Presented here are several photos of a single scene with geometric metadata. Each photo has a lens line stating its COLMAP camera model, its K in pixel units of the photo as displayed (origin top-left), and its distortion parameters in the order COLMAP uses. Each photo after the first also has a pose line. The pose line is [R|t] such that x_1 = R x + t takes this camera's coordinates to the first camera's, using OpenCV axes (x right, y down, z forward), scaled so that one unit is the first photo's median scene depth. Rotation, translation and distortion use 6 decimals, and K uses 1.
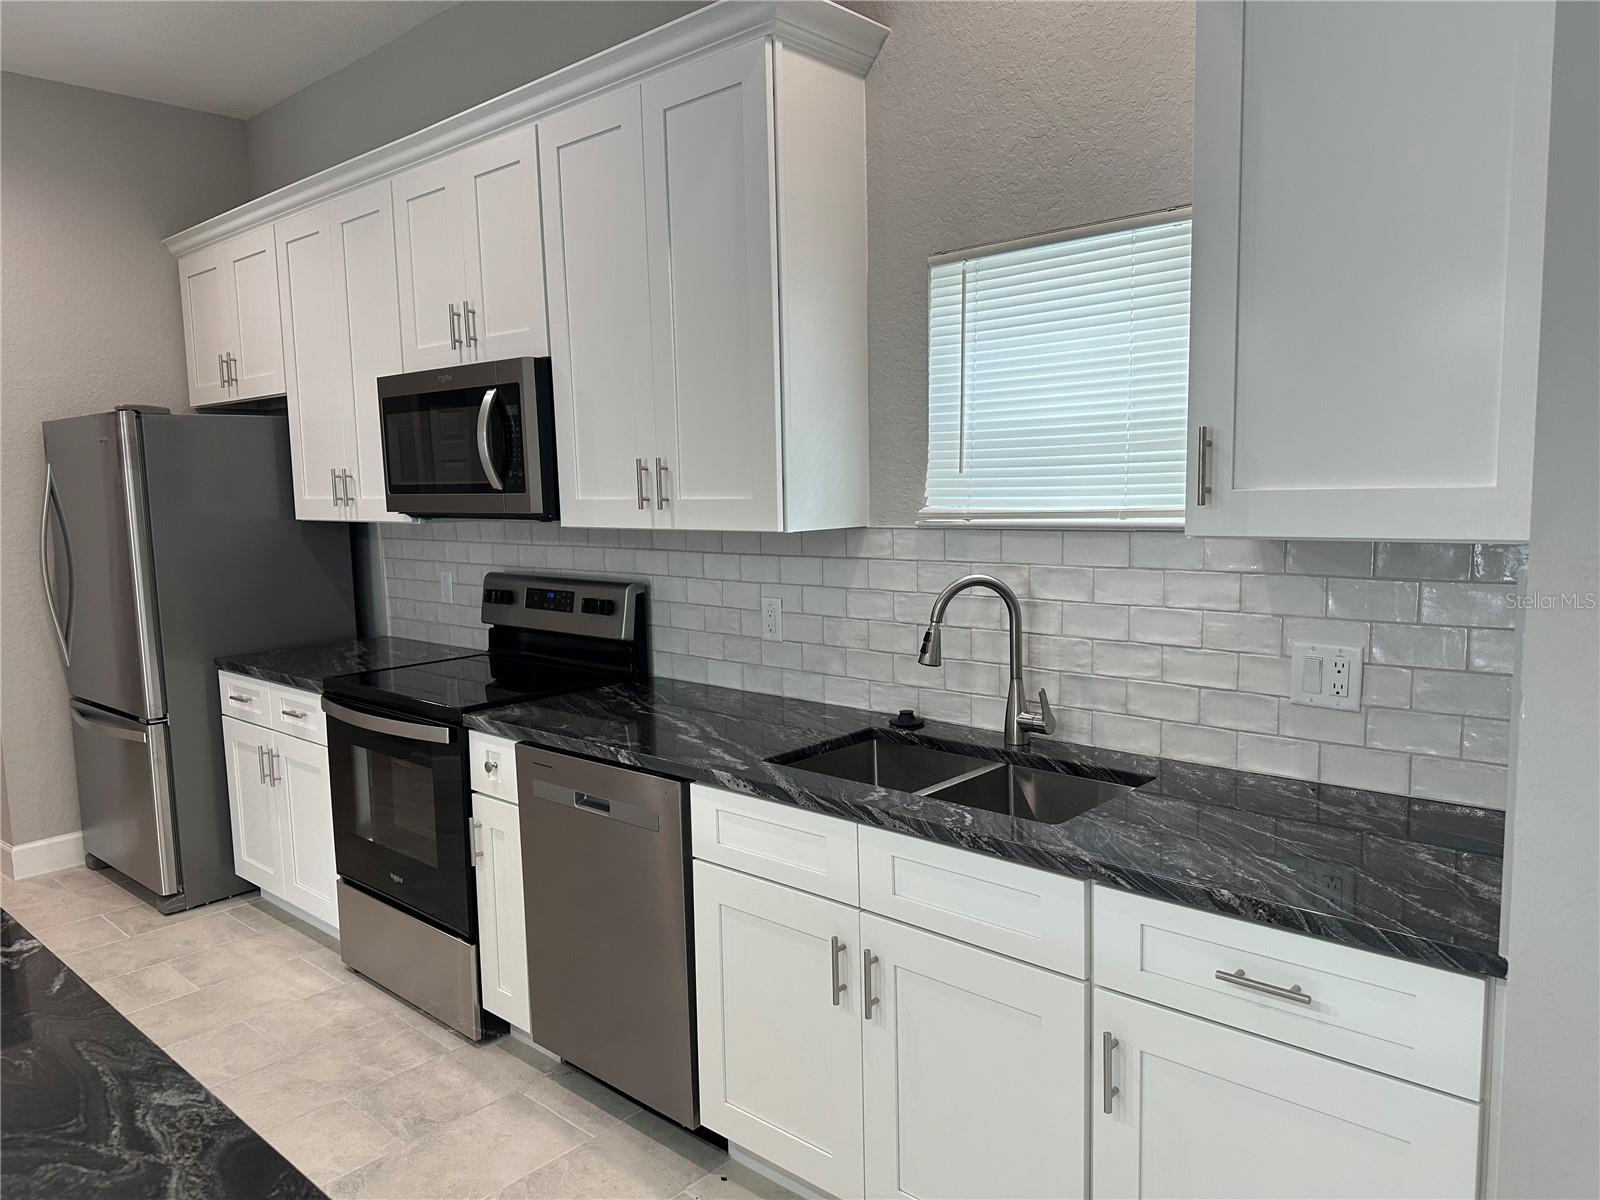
lens RADIAL K [[1119.5, 0, 789.0], [0, 1119.5, 609.5], [0, 0, 1]] dist [0.076854, -0.102288]
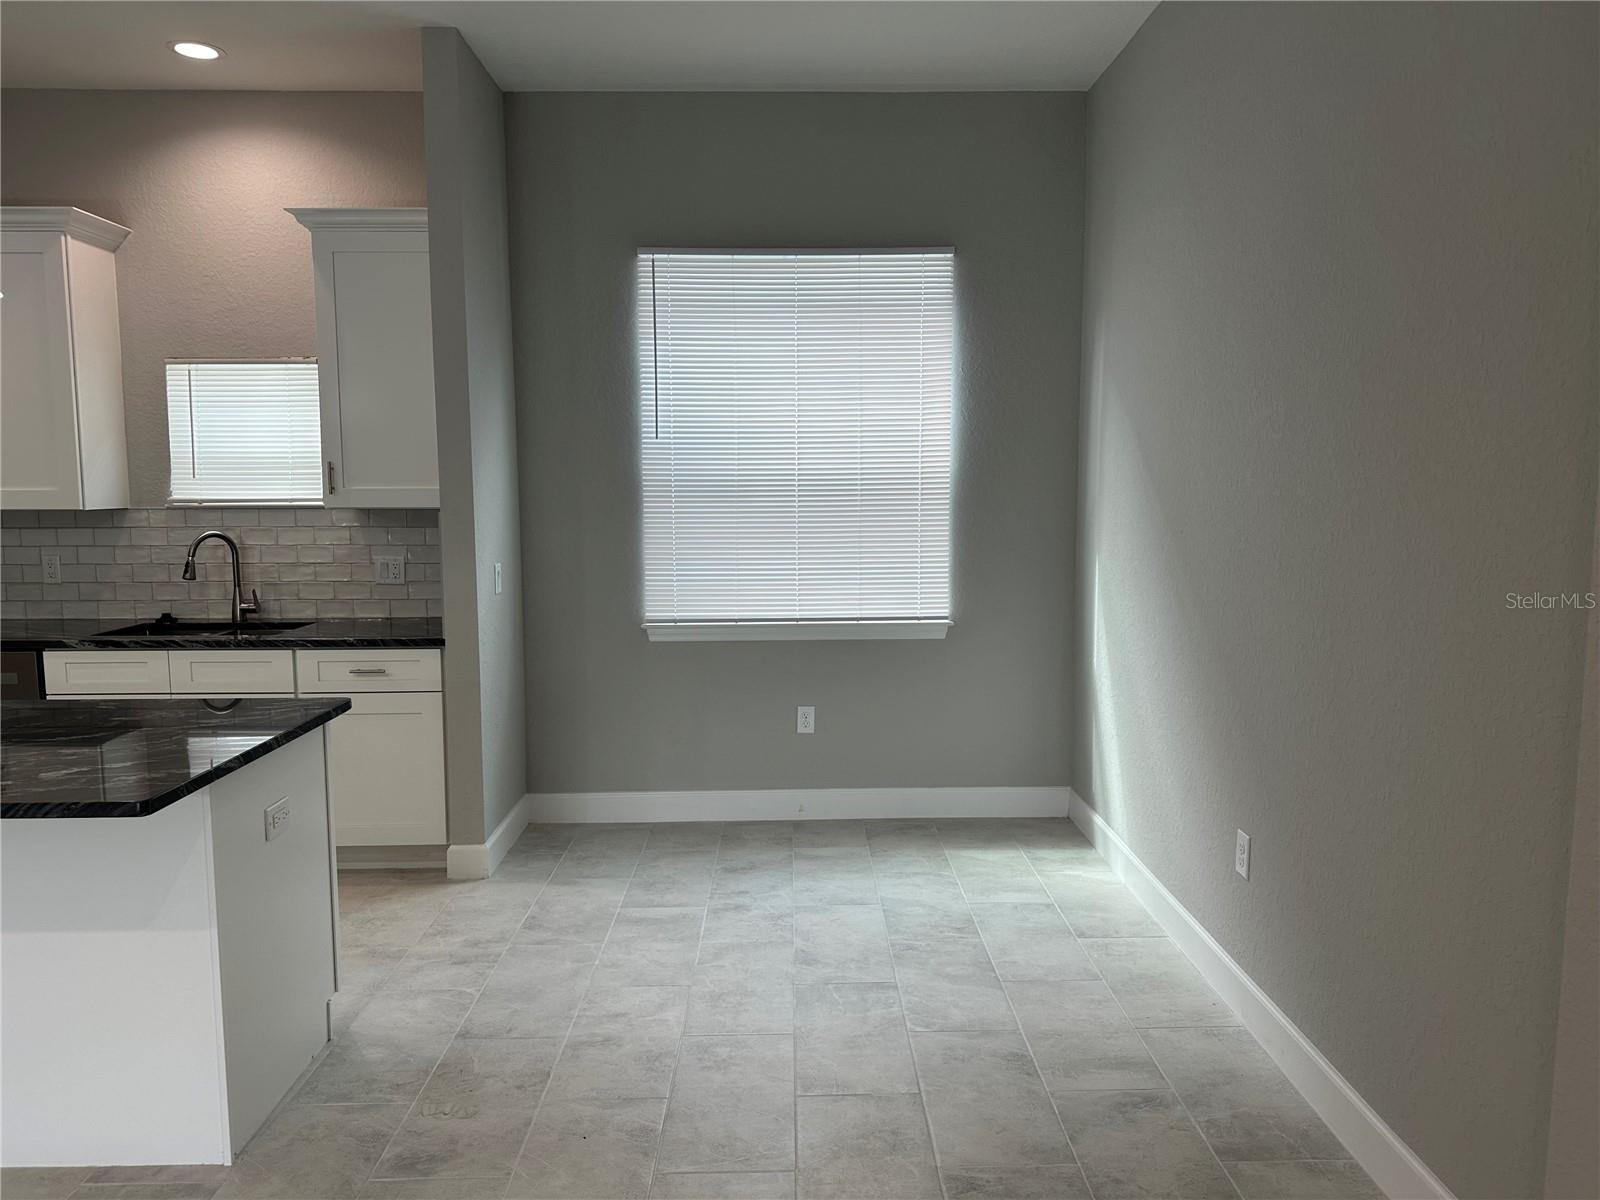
lens RADIAL K [[1119.5, 0, 802.6], [0, 1119.5, 596.5], [0, 0, 1]] dist [0.076854, -0.102288]
pose [[0.726214, -0.050255, 0.685630, -0.395295], [0.066226, 0.997800, 0.002990, 0.127808], [-0.684272, 0.043235, 0.727944, -0.993831]]
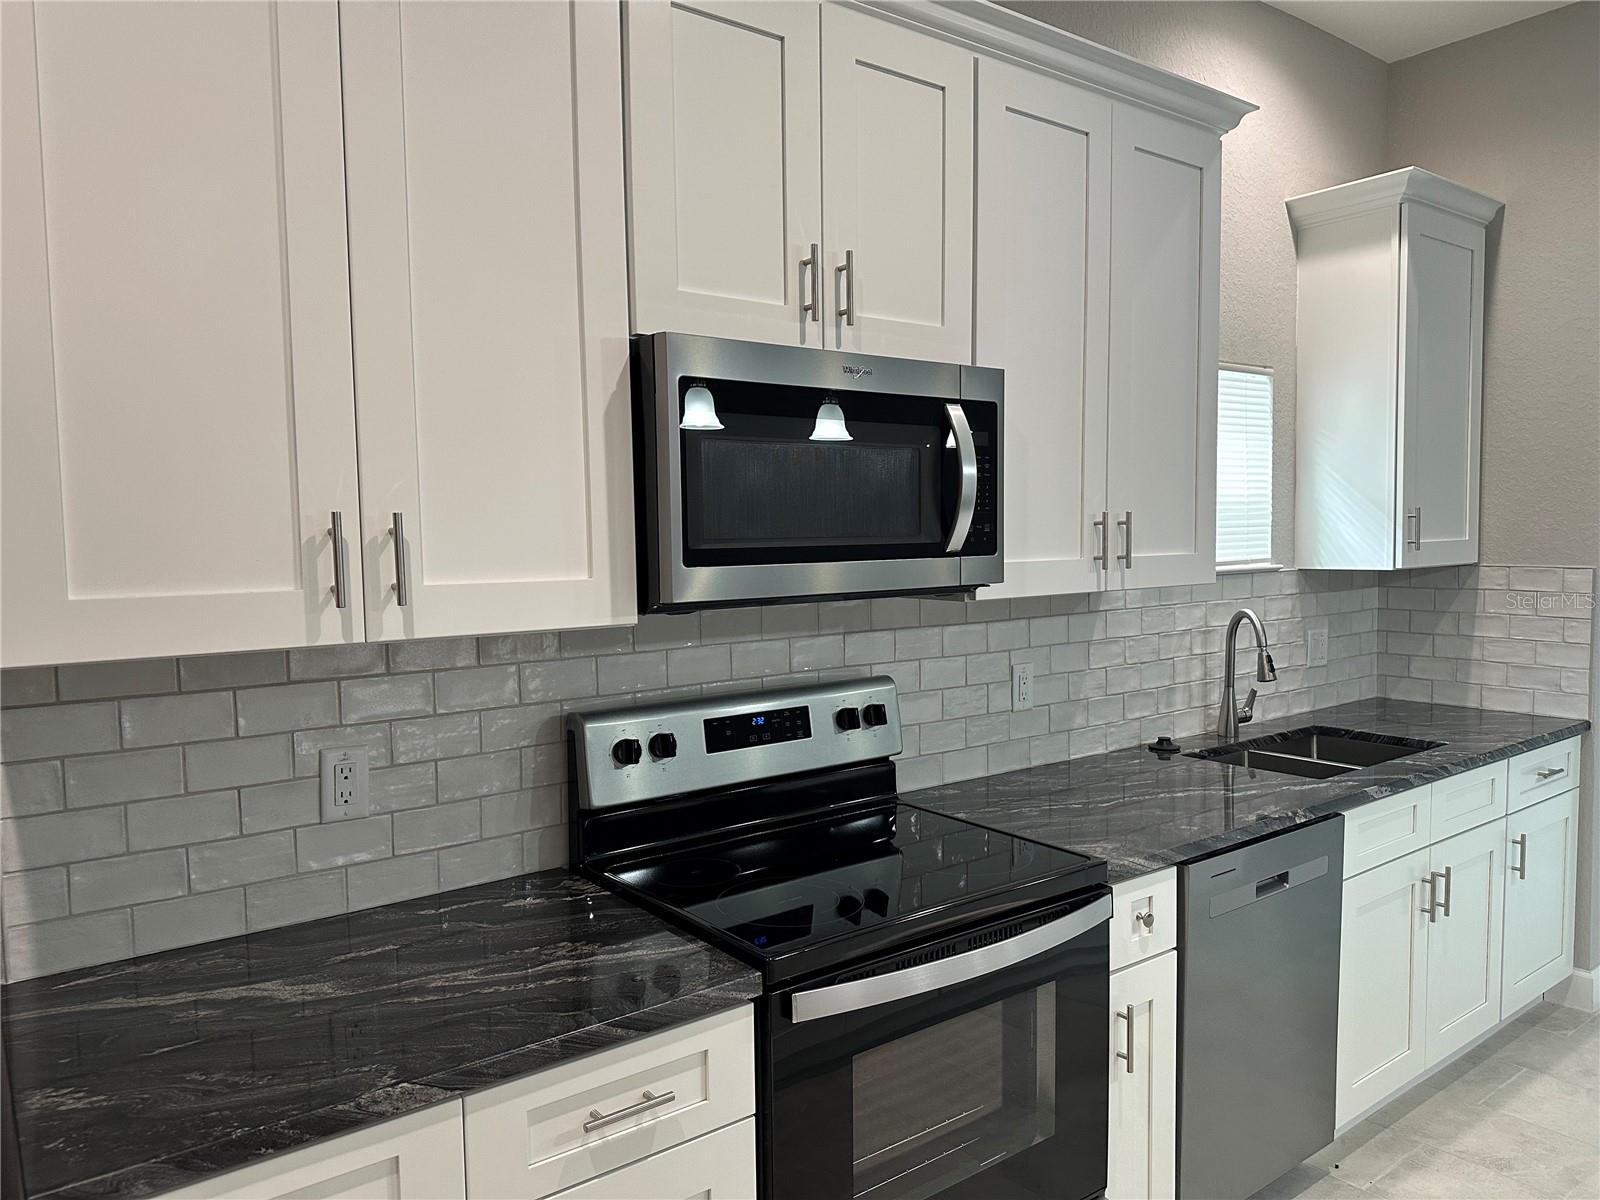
lens RADIAL K [[1119.5, 0, 795.2], [0, 1119.5, 607.2], [0, 0, 1]] dist [0.076854, -0.102288]
pose [[0.177892, -0.047571, 0.982899, -1.118882], [0.127045, 0.991582, 0.024998, -0.121668], [-0.975815, 0.120425, 0.182439, 1.161640]]
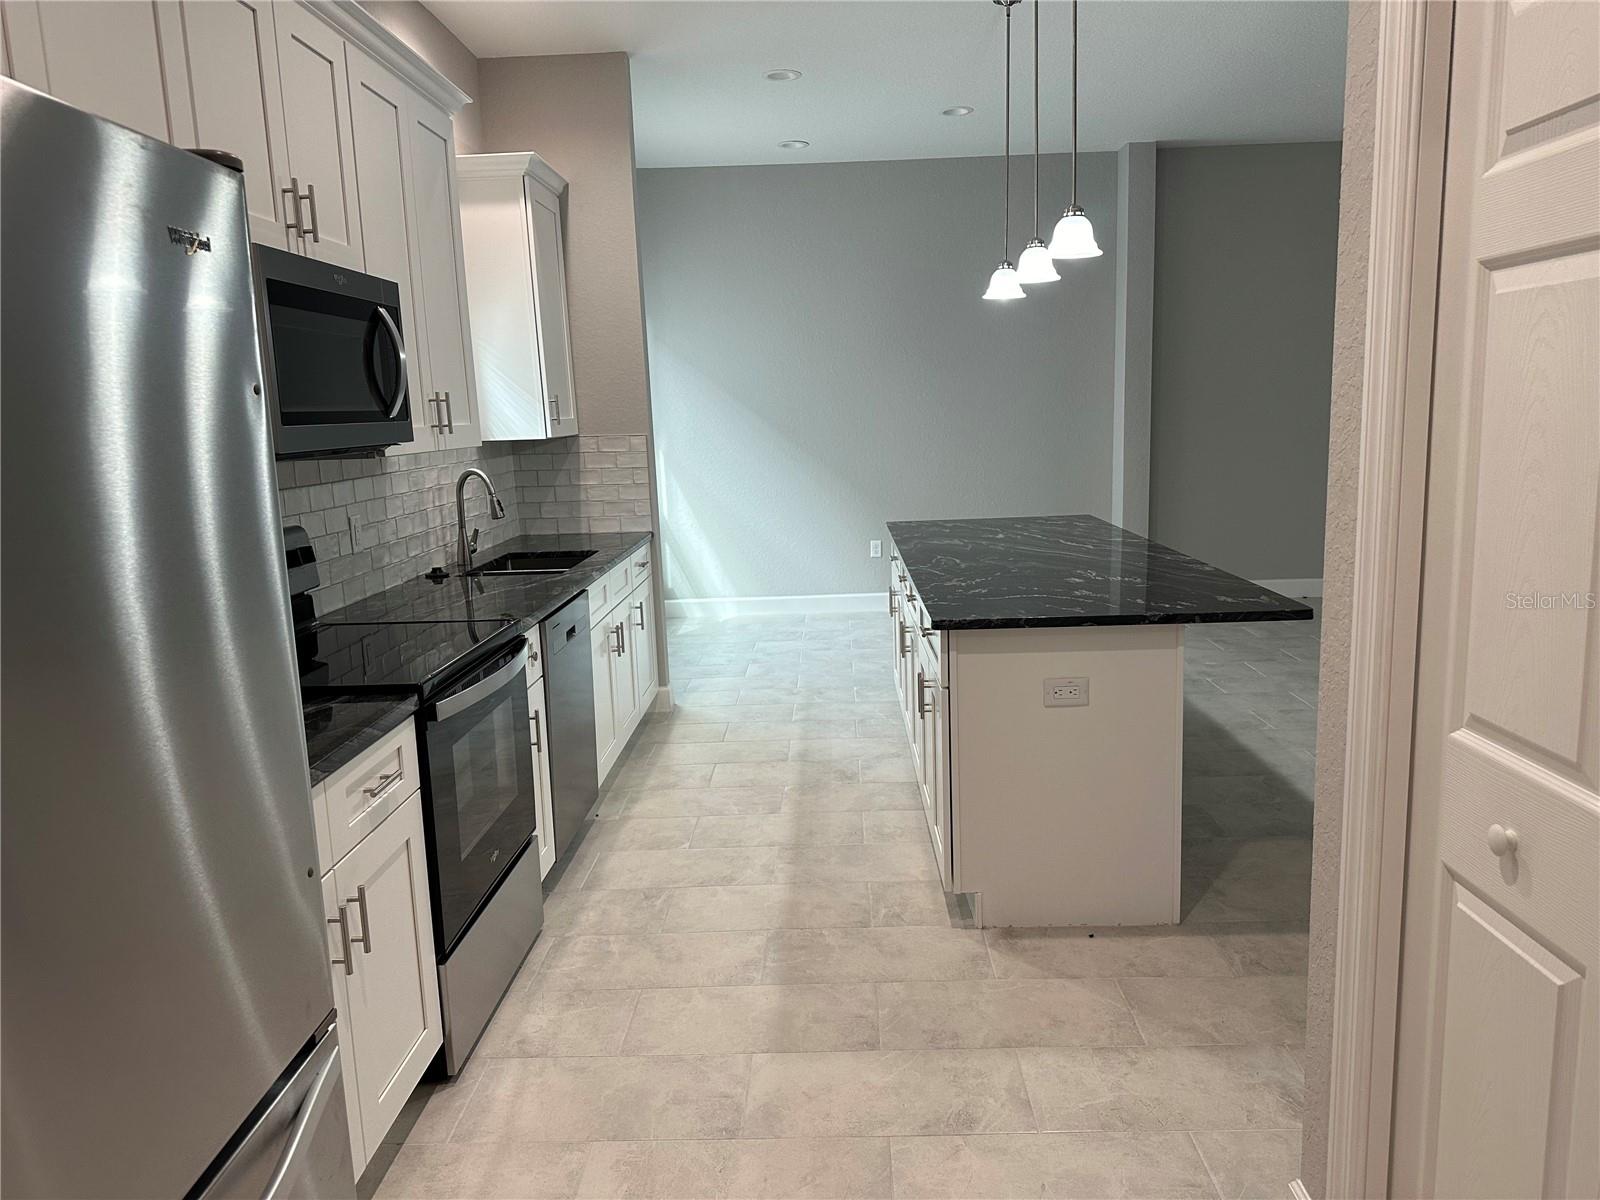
lens RADIAL K [[1119.5, 0, 808.0], [0, 1119.5, 606.9], [0, 0, 1]] dist [0.076854, -0.102288]
pose [[-0.658681, -0.090491, 0.746961, -1.416712], [0.132440, 0.963298, 0.233487, -0.153597], [-0.740675, 0.252721, -0.622522, 1.625745]]
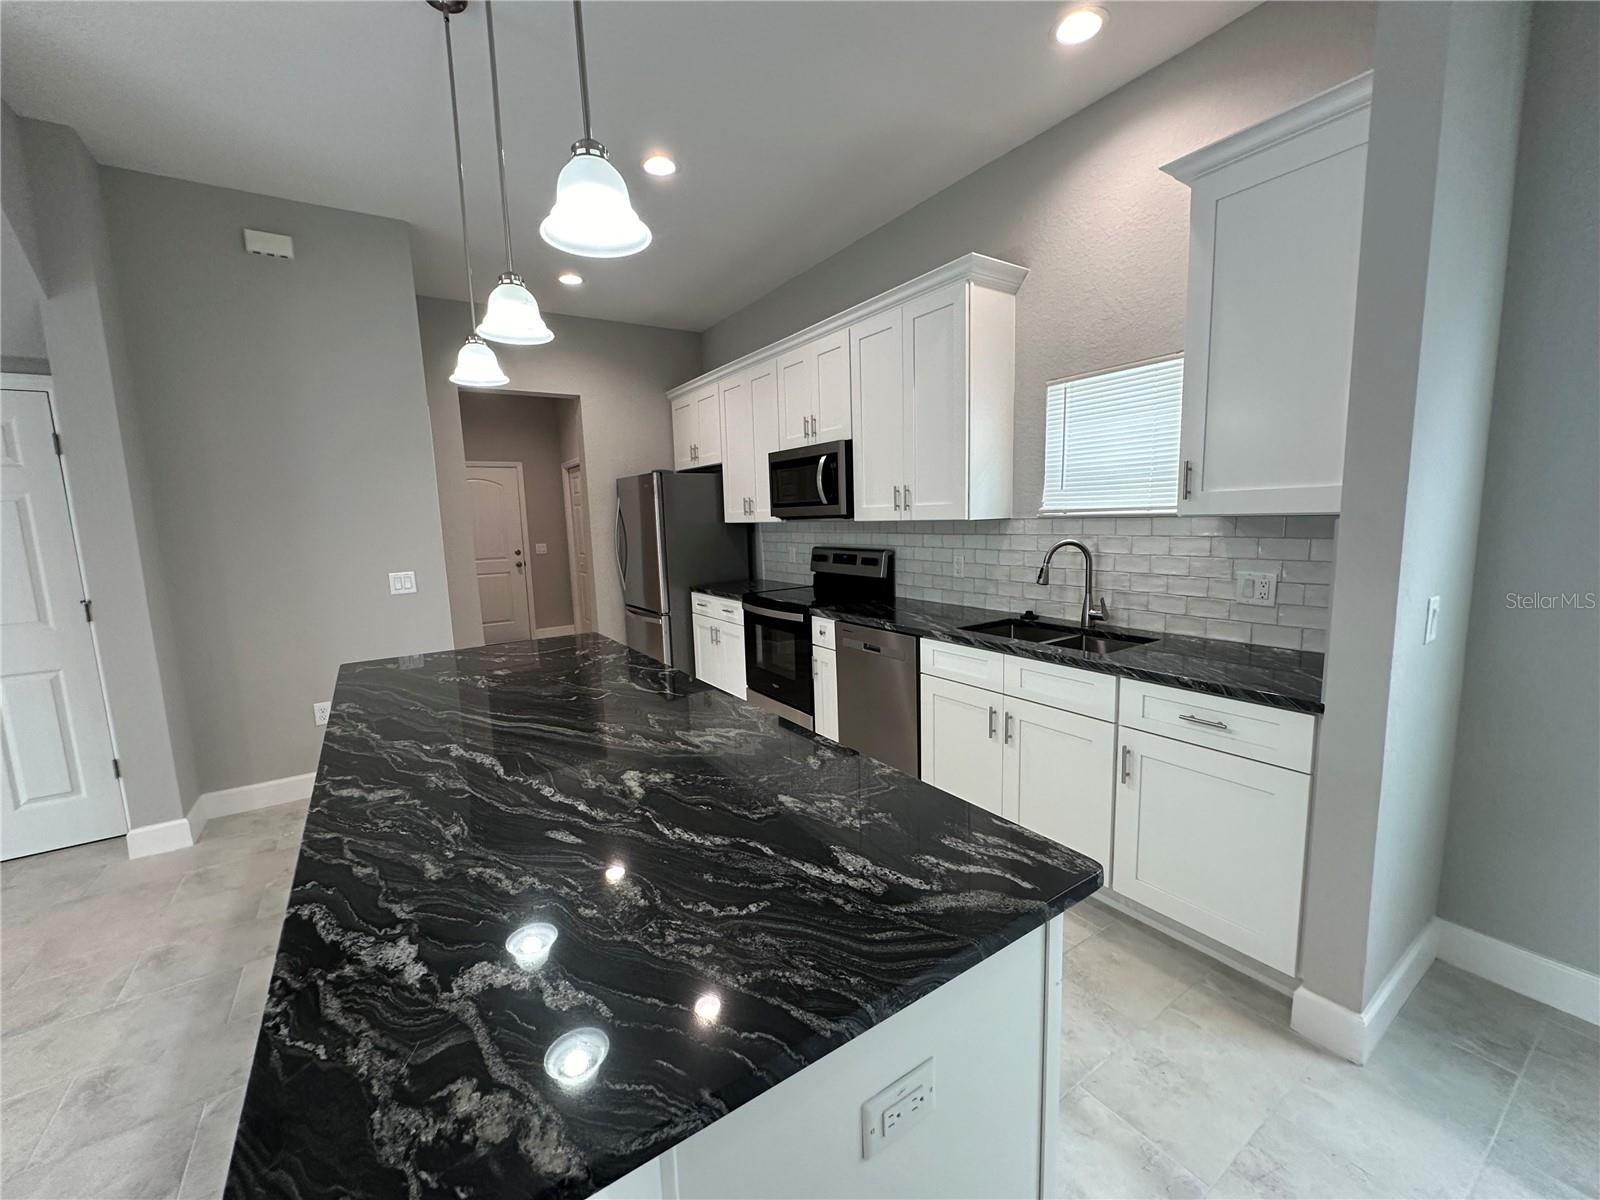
lens RADIAL K [[642.0, 0, 793.2], [0, 642.0, 597.7], [0, 0, 1]] dist [-0.004721, -0.000438]
pose [[0.969378, 0.023940, -0.244404, -0.023983], [-0.019172, 0.999577, 0.021870, 0.051814], [0.244824, -0.016514, 0.969427, -0.210257]]
